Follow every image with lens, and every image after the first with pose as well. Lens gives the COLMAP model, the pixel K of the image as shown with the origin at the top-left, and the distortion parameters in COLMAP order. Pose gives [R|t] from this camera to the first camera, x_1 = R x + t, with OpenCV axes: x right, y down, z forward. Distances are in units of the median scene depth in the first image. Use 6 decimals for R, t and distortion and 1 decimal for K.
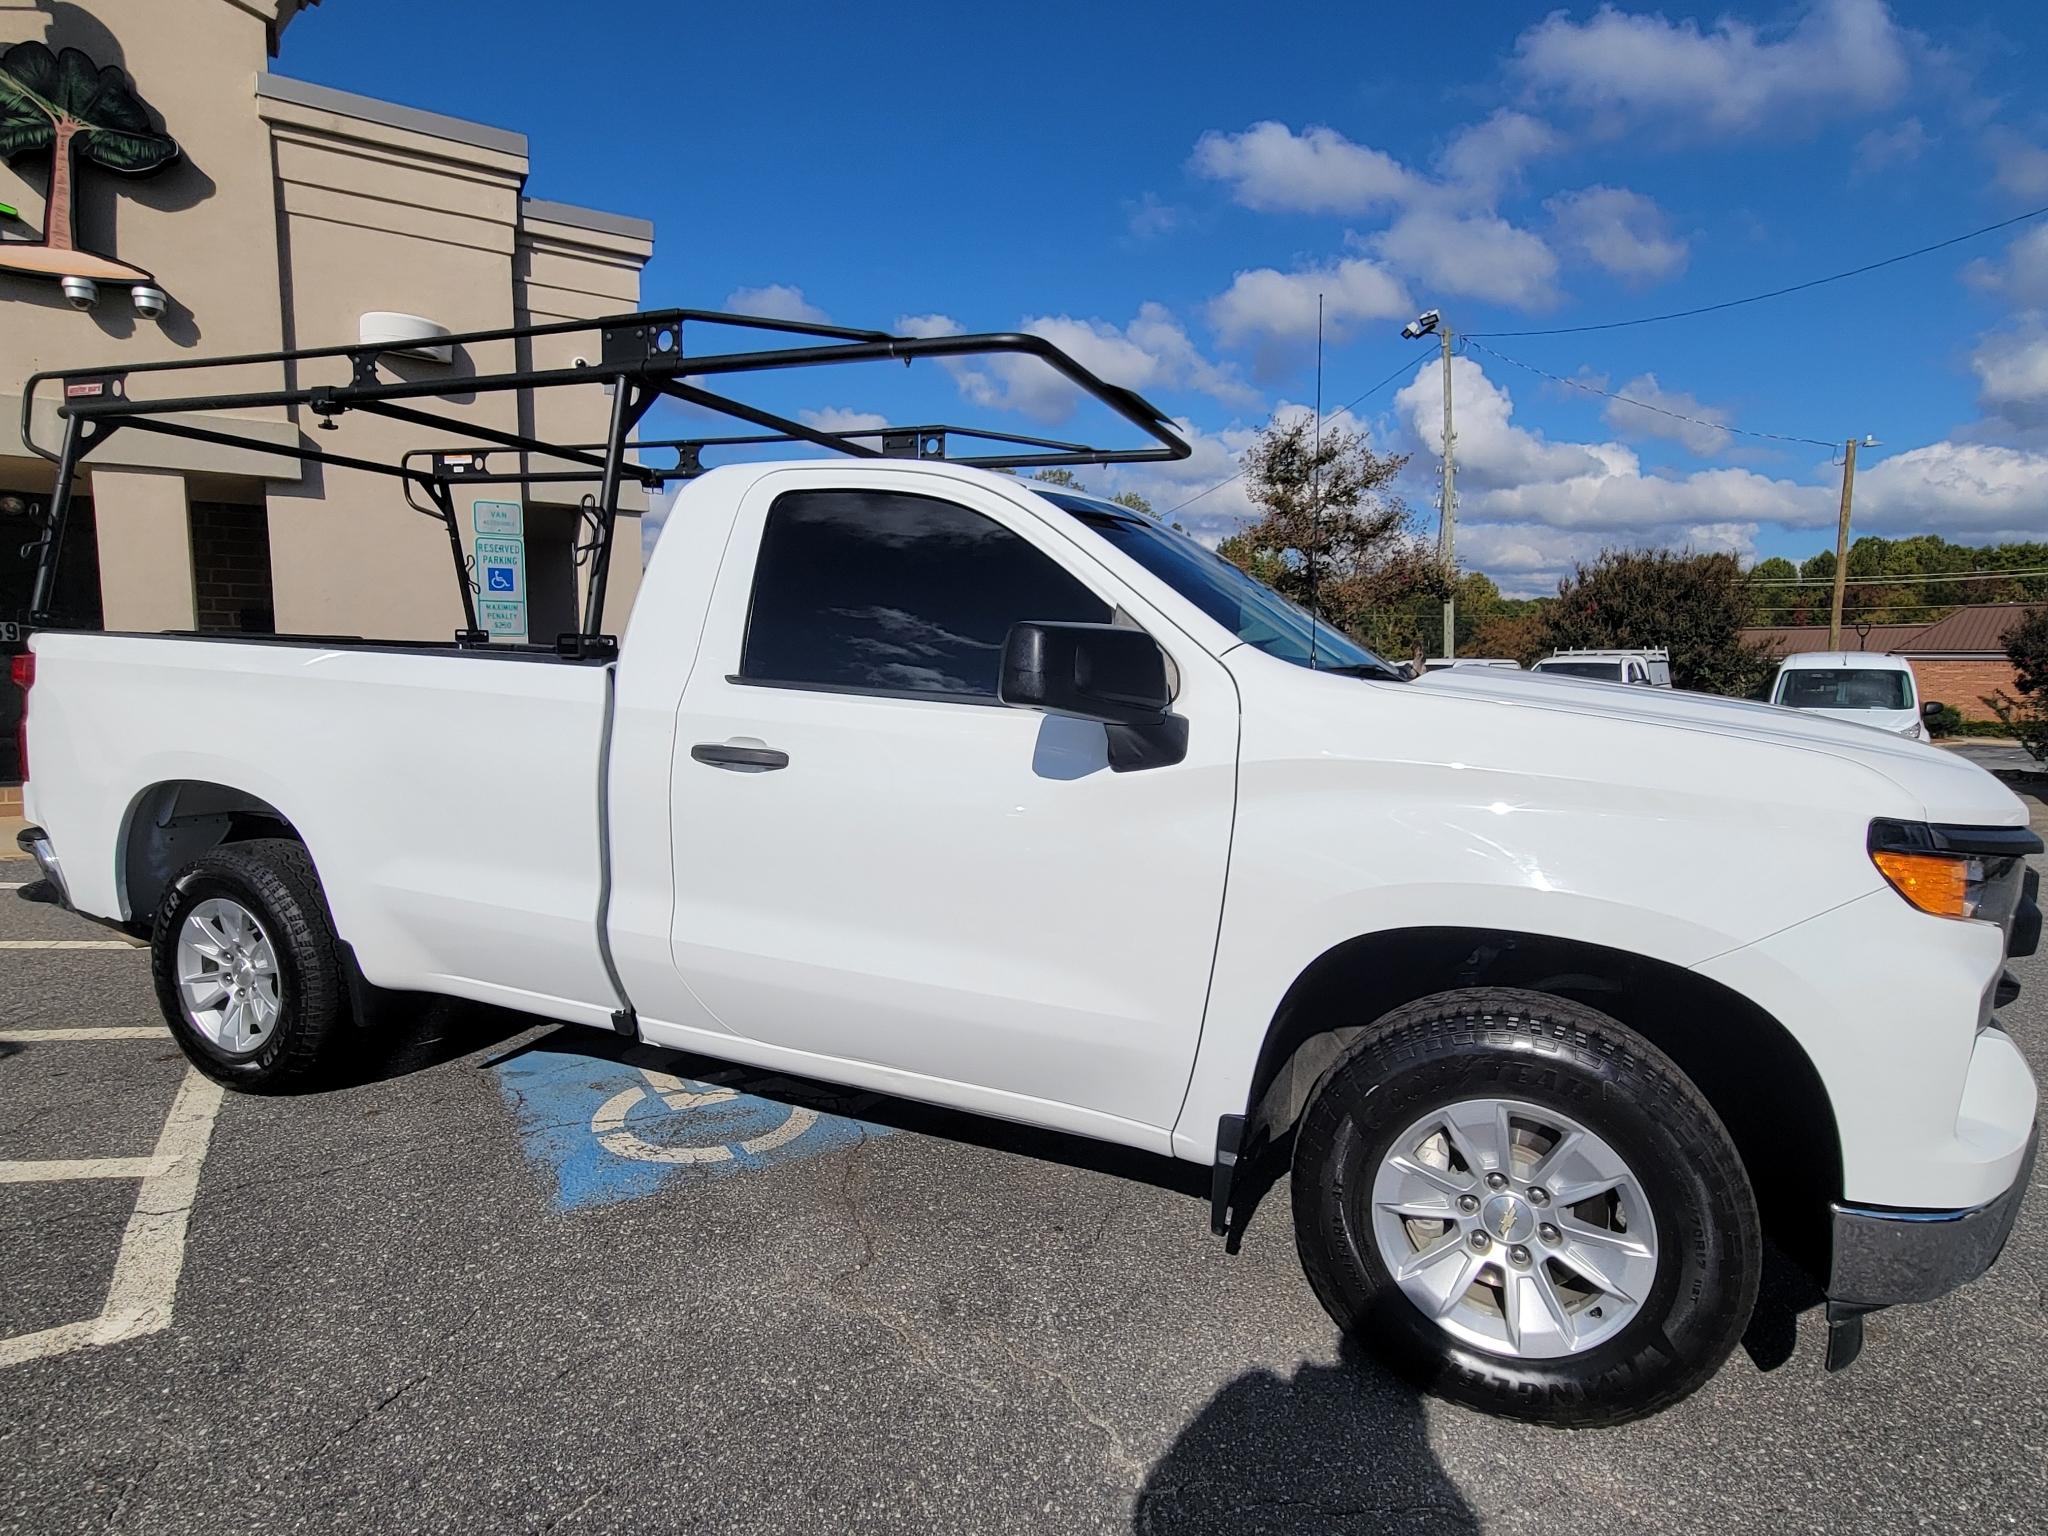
lens RADIAL K [[1094.6, 0, 1034.3], [0, 1094.6, 775.5], [0, 0, 1]] dist [0.001460, -0.000045]
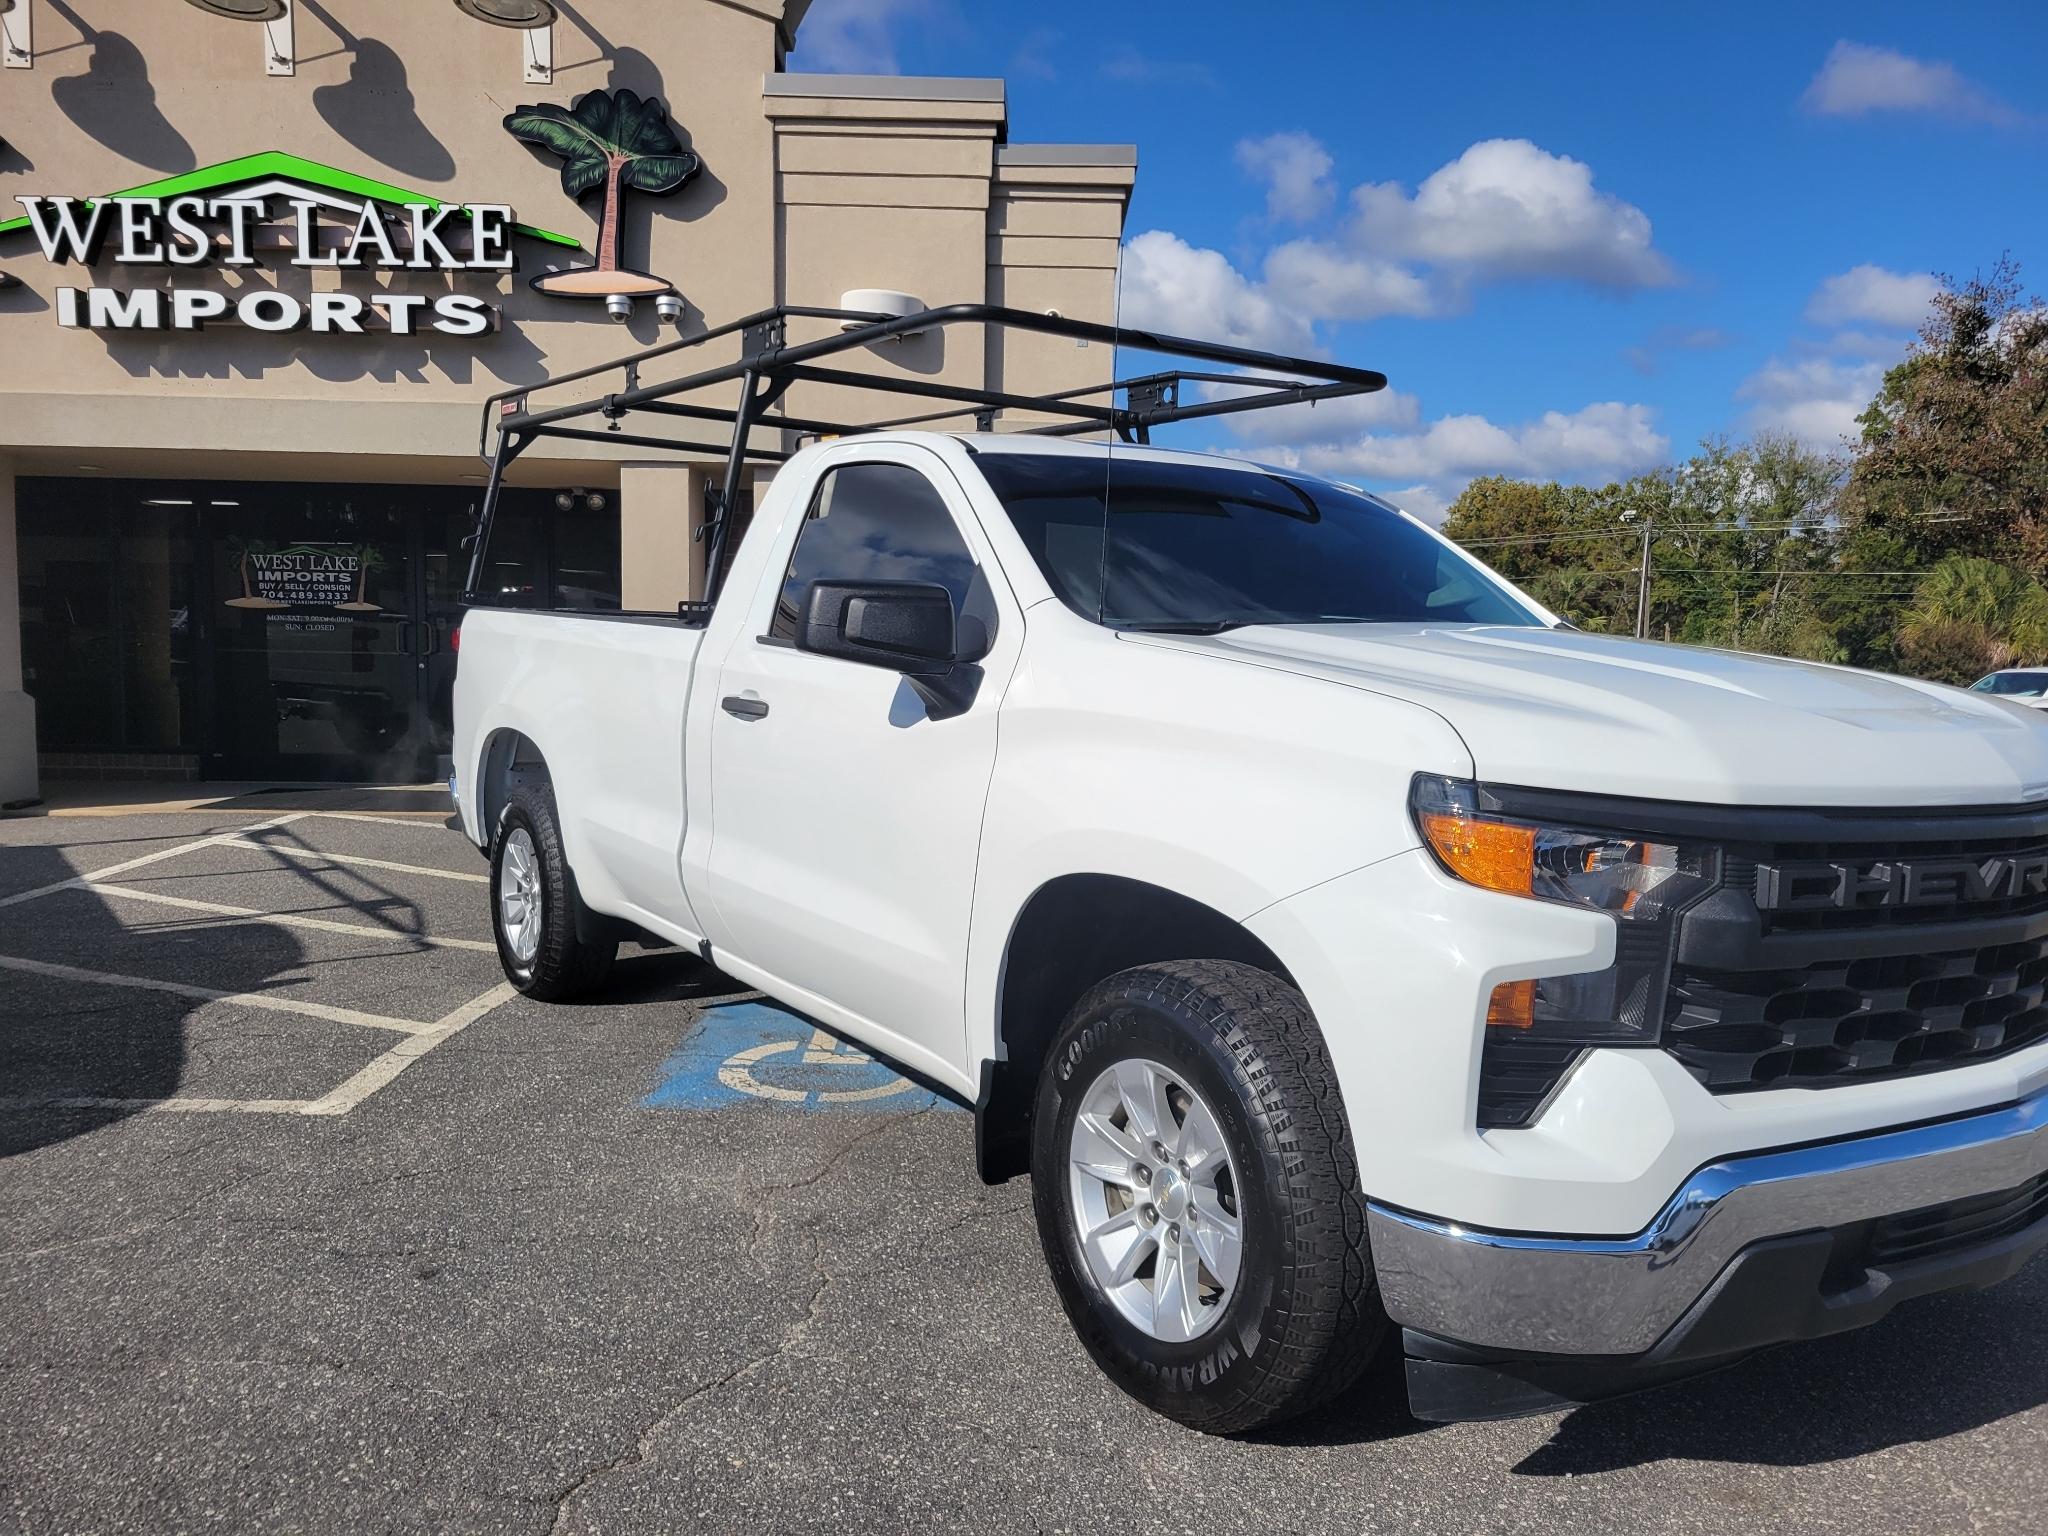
lens RADIAL K [[1532.1, 0, 1070.0], [0, 1532.1, 758.2], [0, 0, 1]] dist [0.063308, -0.057393]
pose [[0.853231, 0.040750, -0.519938, 0.415866], [-0.062948, 0.997701, -0.025105, 0.026588], [0.517720, 0.054150, 0.853835, -0.082326]]
